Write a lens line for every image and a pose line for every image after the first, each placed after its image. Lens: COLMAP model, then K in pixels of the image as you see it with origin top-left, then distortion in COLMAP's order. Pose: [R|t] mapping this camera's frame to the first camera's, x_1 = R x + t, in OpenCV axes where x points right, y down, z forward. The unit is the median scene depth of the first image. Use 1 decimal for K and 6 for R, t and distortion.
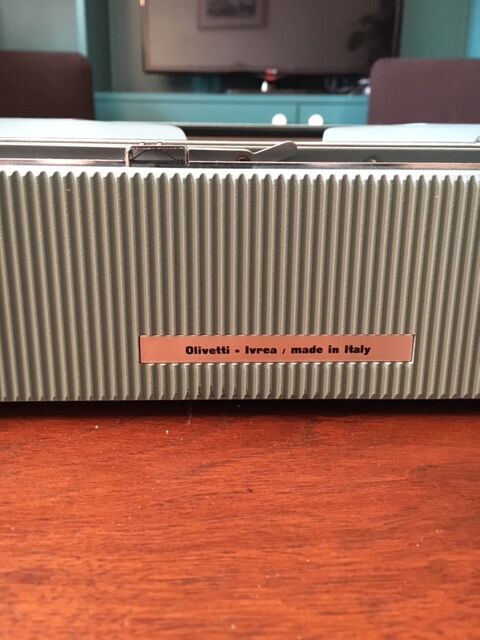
lens RADIAL K [[555.7, 0, 241.3], [0, 555.7, 319.5], [0, 0, 1]] dist [0.071197, -0.104911]
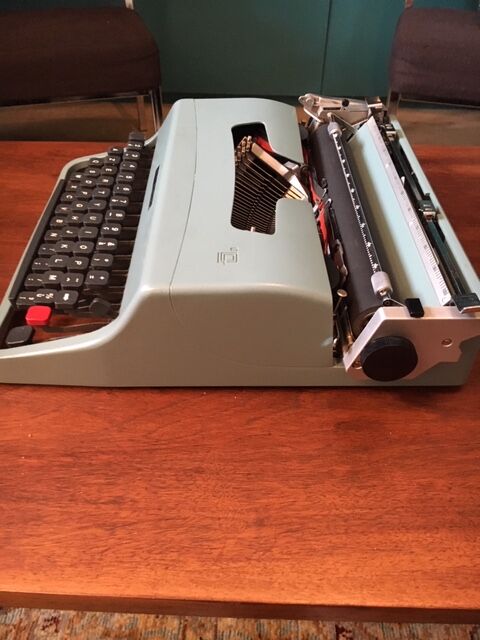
lens RADIAL K [[555.7, 0, 239.3], [0, 555.7, 319.1], [0, 0, 1]] dist [0.071197, -0.104911]
pose [[0.998467, 0.031933, -0.045210, -0.026560], [-0.009010, 0.899670, 0.436477, -1.356310], [0.054612, -0.435401, 0.898579, -1.153305]]
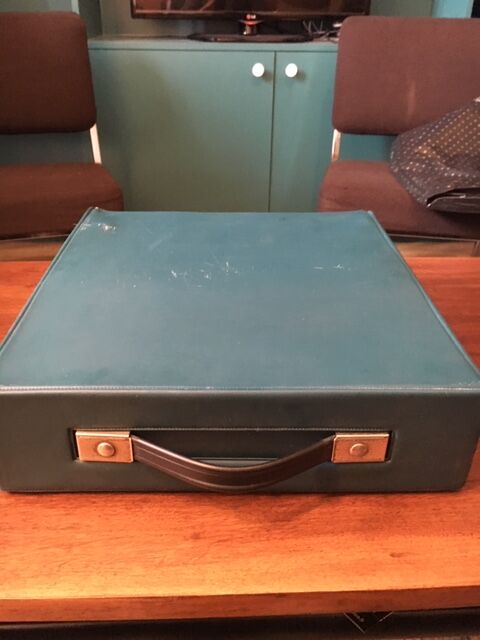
lens RADIAL K [[555.7, 0, 240.3], [0, 555.7, 317.9], [0, 0, 1]] dist [0.071197, -0.104911]
pose [[0.999901, -0.010178, 0.009719, 0.187713], [0.007952, 0.978403, 0.206553, -1.203130], [-0.011611, -0.206455, 0.978387, -1.926659]]
